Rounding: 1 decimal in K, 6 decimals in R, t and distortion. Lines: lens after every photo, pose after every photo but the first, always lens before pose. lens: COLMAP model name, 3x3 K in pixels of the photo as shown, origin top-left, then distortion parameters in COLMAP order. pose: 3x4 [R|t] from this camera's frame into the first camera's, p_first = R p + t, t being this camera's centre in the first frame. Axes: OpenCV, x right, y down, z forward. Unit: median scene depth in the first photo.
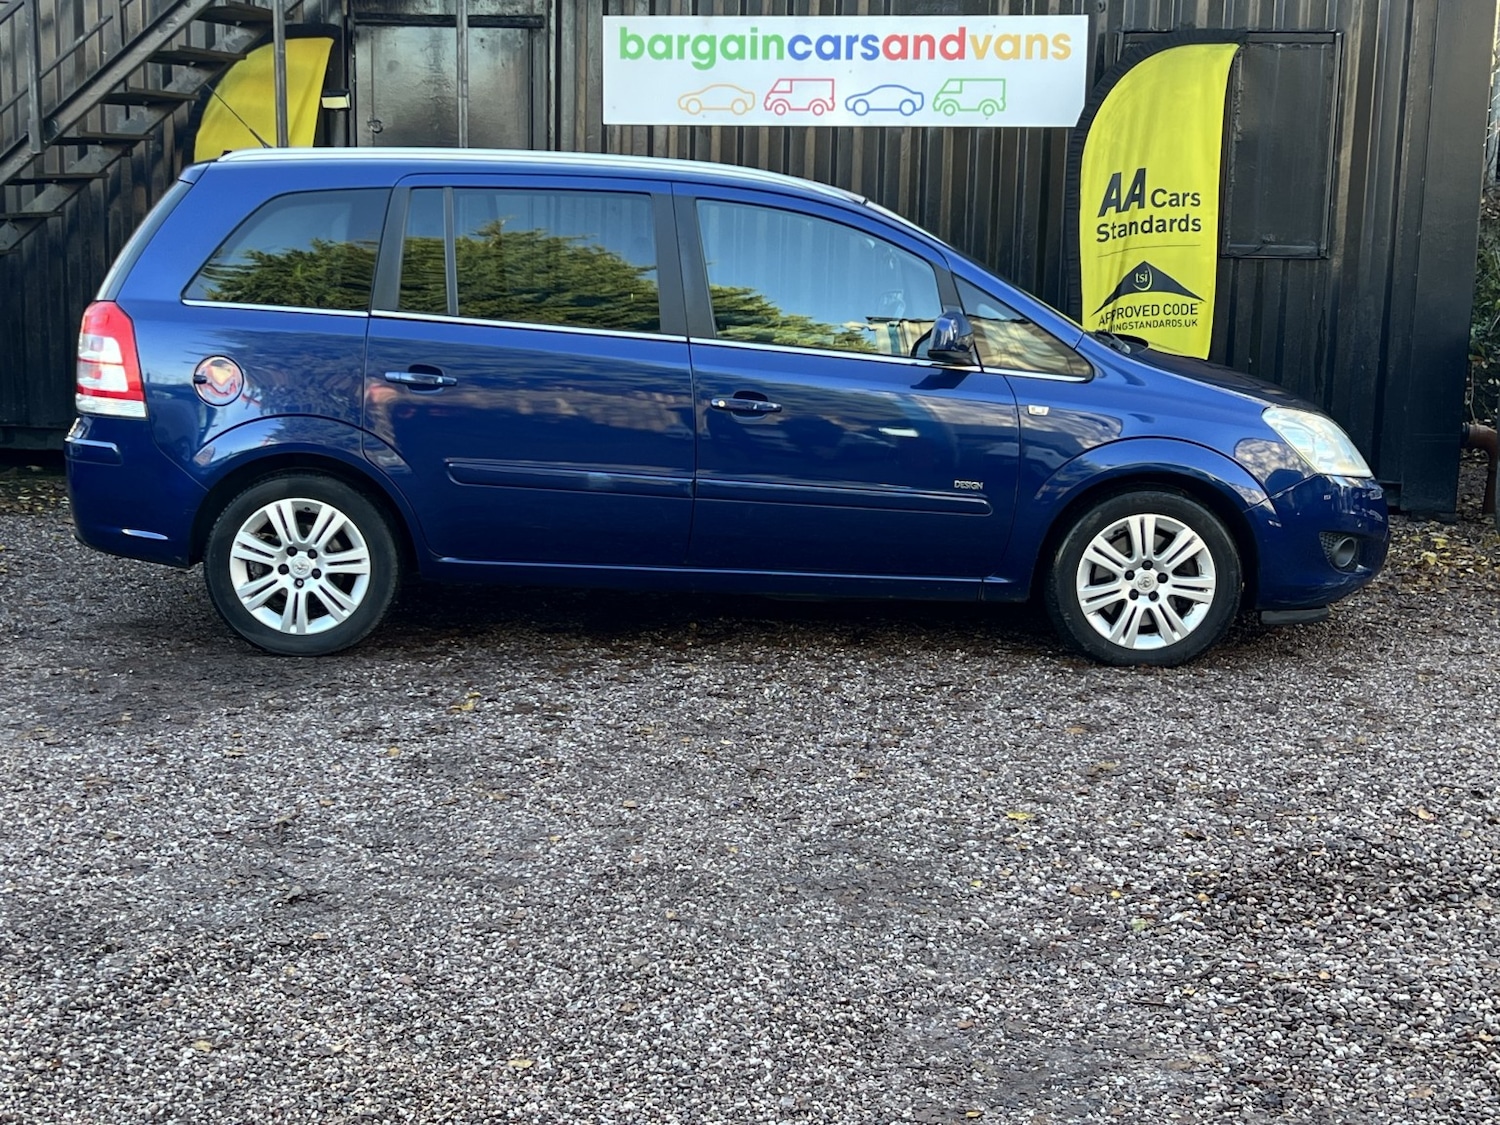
lens RADIAL K [[1998.2, 0, 707.9], [0, 1998.2, 566.7], [0, 0, 1]] dist [0.203592, -0.618993]
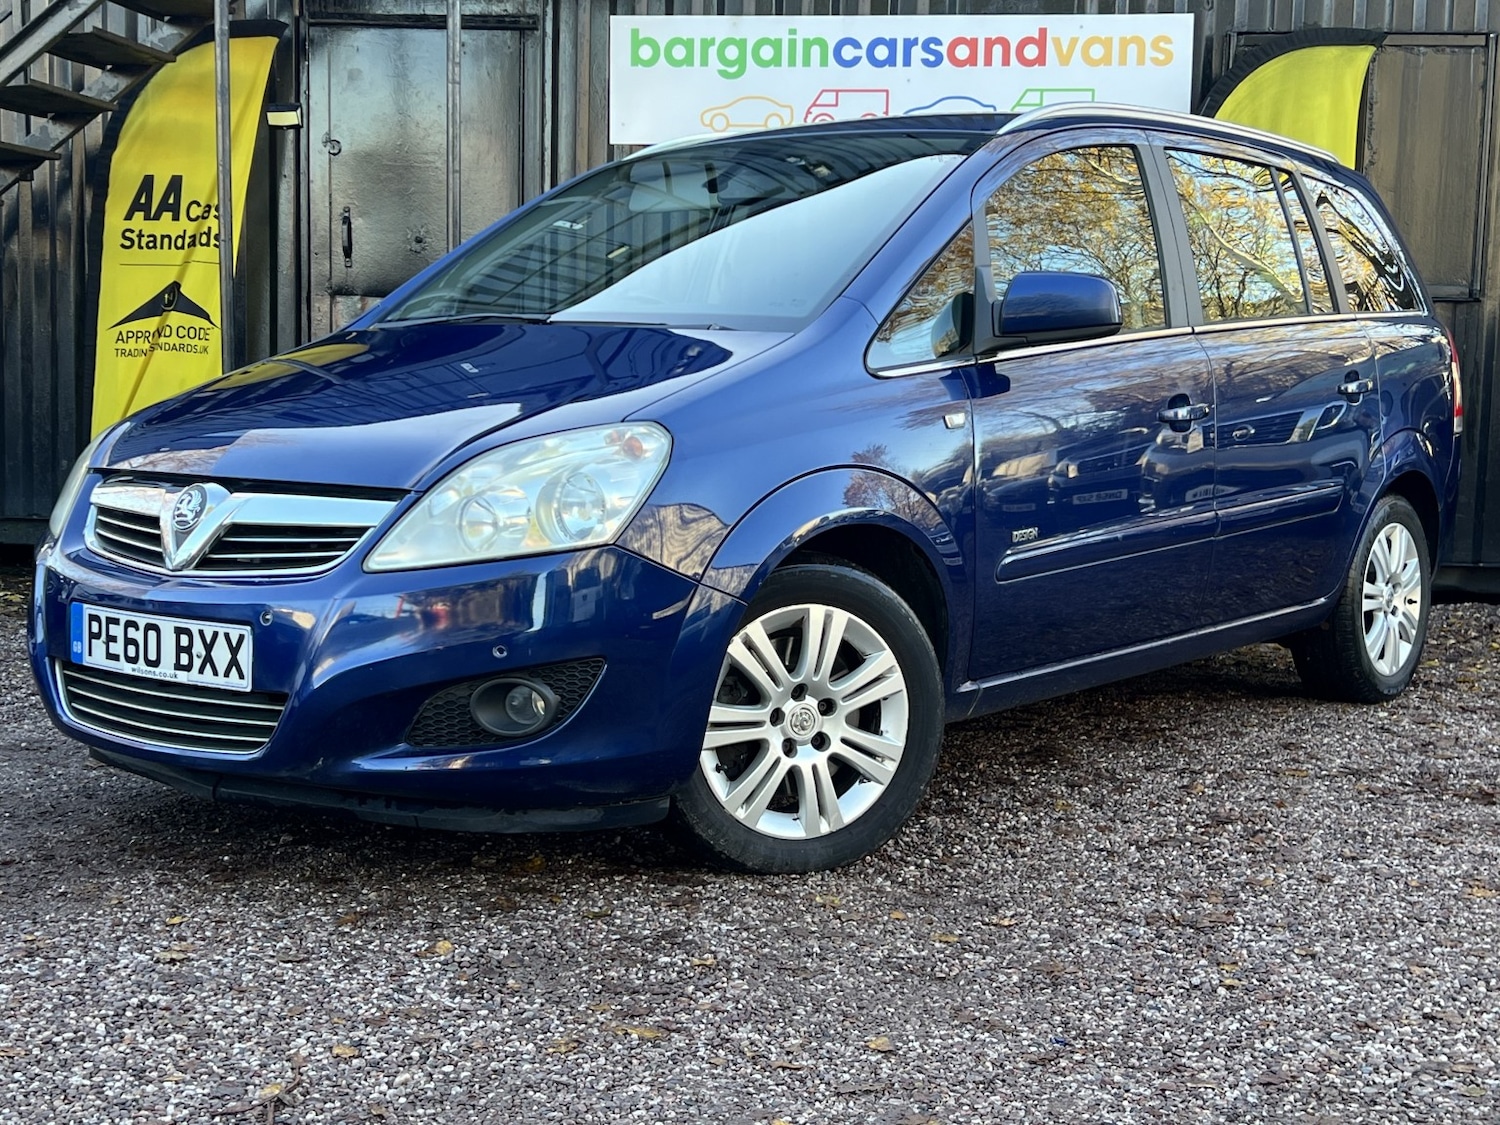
lens RADIAL K [[1939.8, 0, 725.7], [0, 1939.8, 559.4], [0, 0, 1]] dist [0.166342, -0.439003]
pose [[0.998151, -0.003409, 0.060685, -0.090128], [0.007683, 0.997495, -0.070324, 0.015596], [-0.060293, 0.070660, 0.995677, 0.342426]]
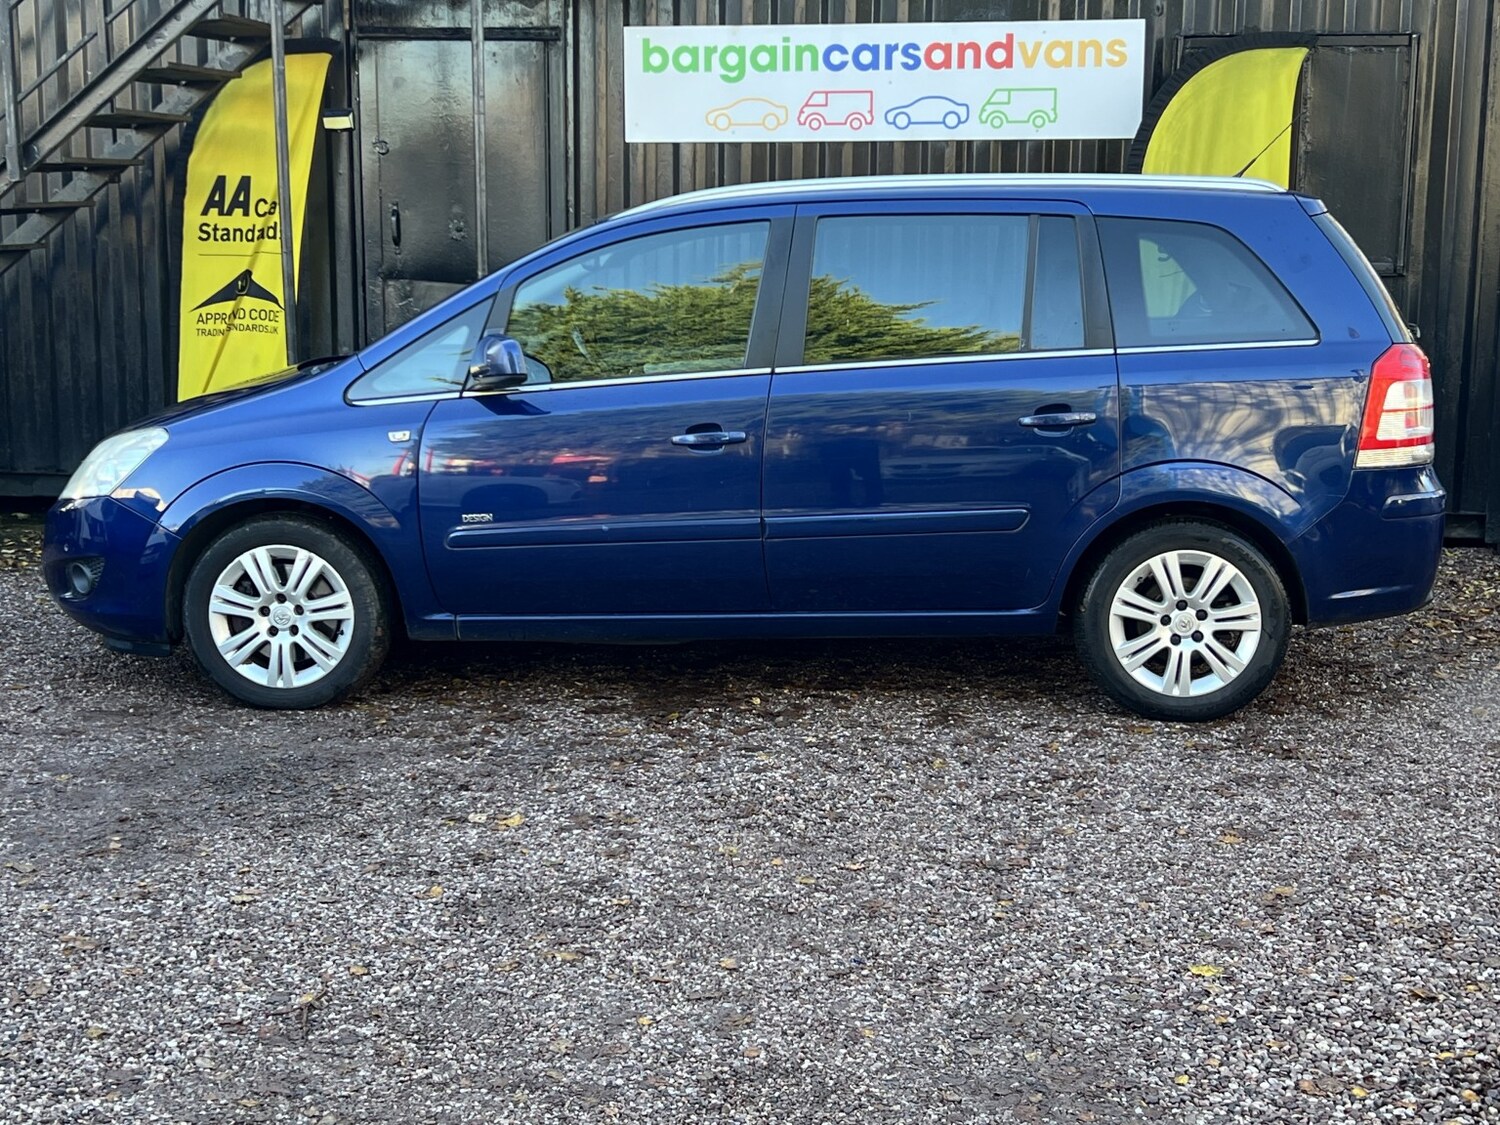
lens RADIAL K [[1939.8, 0, 725.7], [0, 1939.8, 559.4], [0, 0, 1]] dist [0.166342, -0.439003]
pose [[0.999735, -0.015853, 0.016679, -0.039617], [0.015958, 0.999853, -0.006220, -0.032529], [-0.016577, 0.006485, 0.999842, 0.156705]]
